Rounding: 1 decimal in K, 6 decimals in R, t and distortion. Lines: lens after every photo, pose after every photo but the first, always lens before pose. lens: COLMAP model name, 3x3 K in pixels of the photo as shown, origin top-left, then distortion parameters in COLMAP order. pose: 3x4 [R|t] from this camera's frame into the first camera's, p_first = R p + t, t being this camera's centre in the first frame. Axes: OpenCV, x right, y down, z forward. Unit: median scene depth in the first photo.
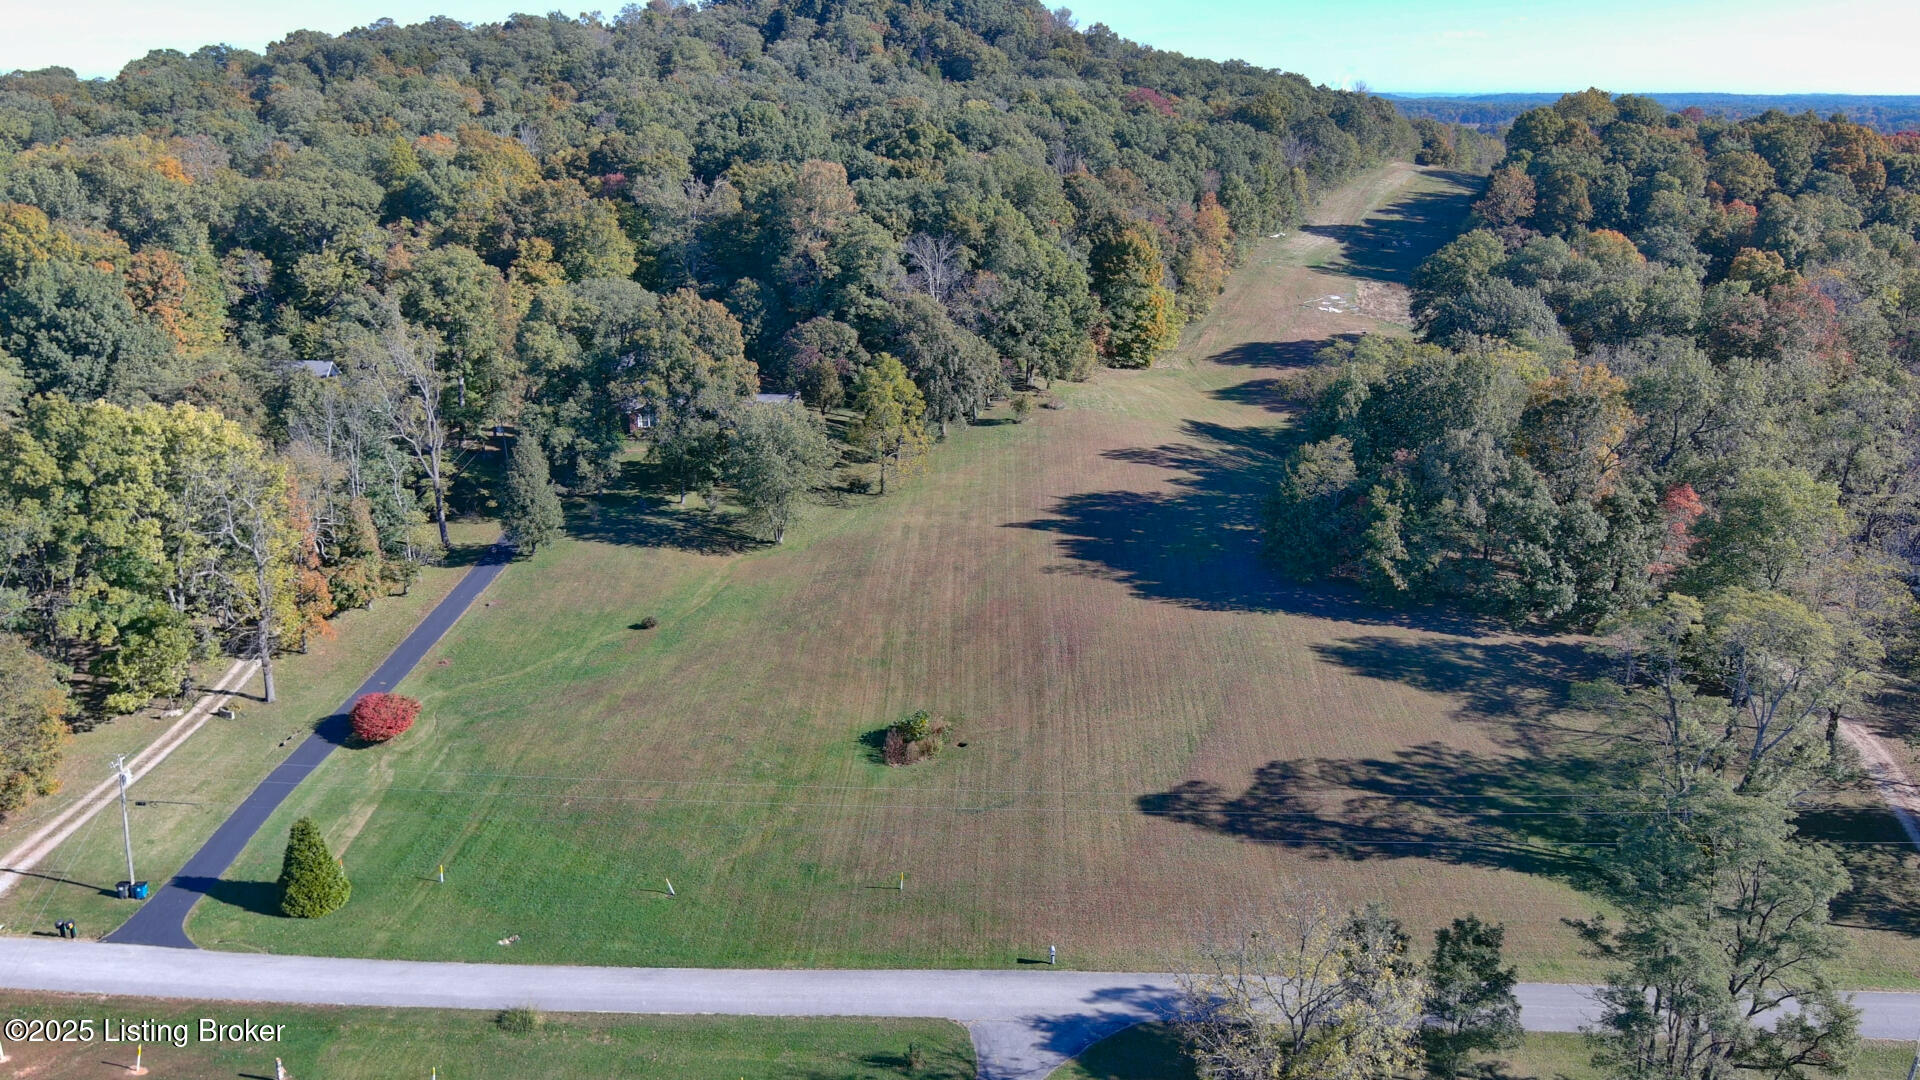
lens RADIAL K [[1536.0, 0, 960.0], [0, 1536.0, 540.0], [0, 0, 1]] dist [0.075342, -0.109474]
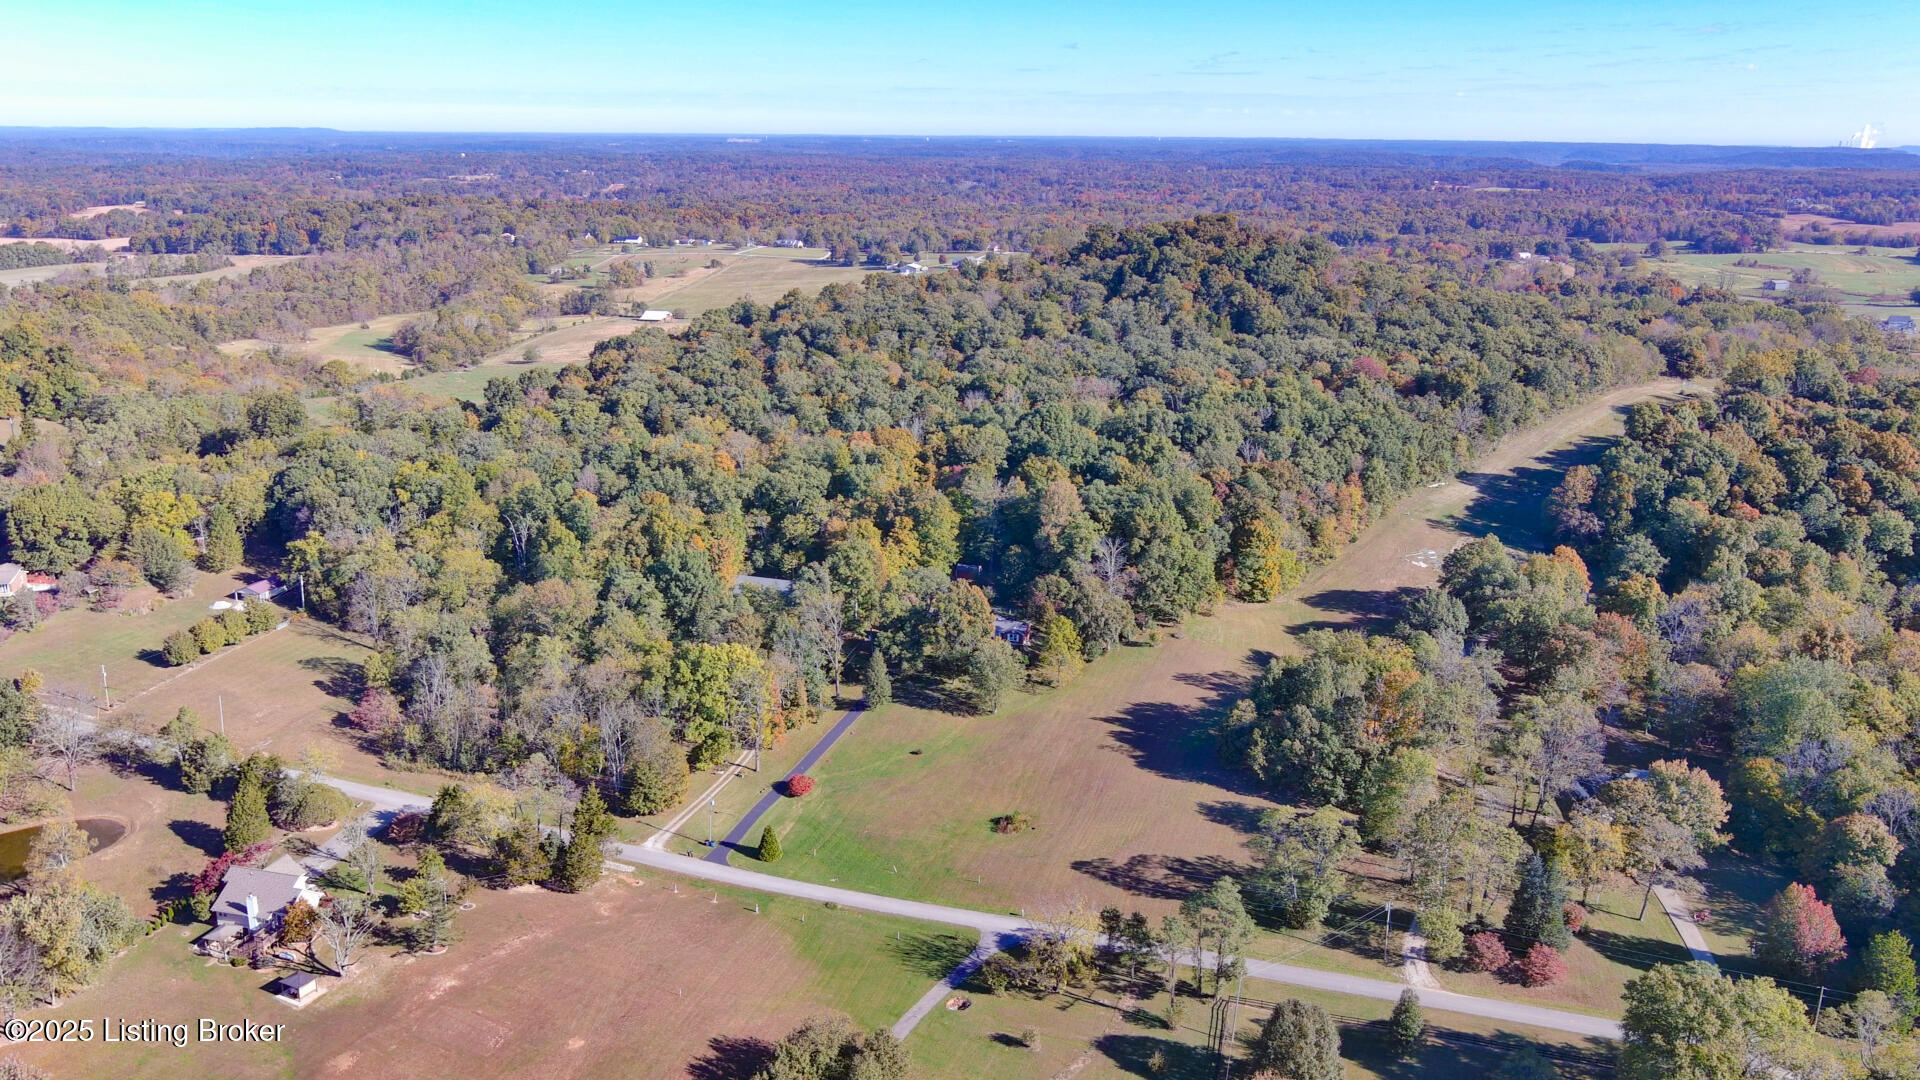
lens RADIAL K [[1536.0, 0, 960.0], [0, 1536.0, 540.0], [0, 0, 1]] dist [0.075342, -0.109474]
pose [[0.959833, 0.077270, -0.269720, 0.358656], [-0.084576, 0.996296, -0.015553, -0.185814], [0.267520, 0.037740, 0.962813, -0.932461]]
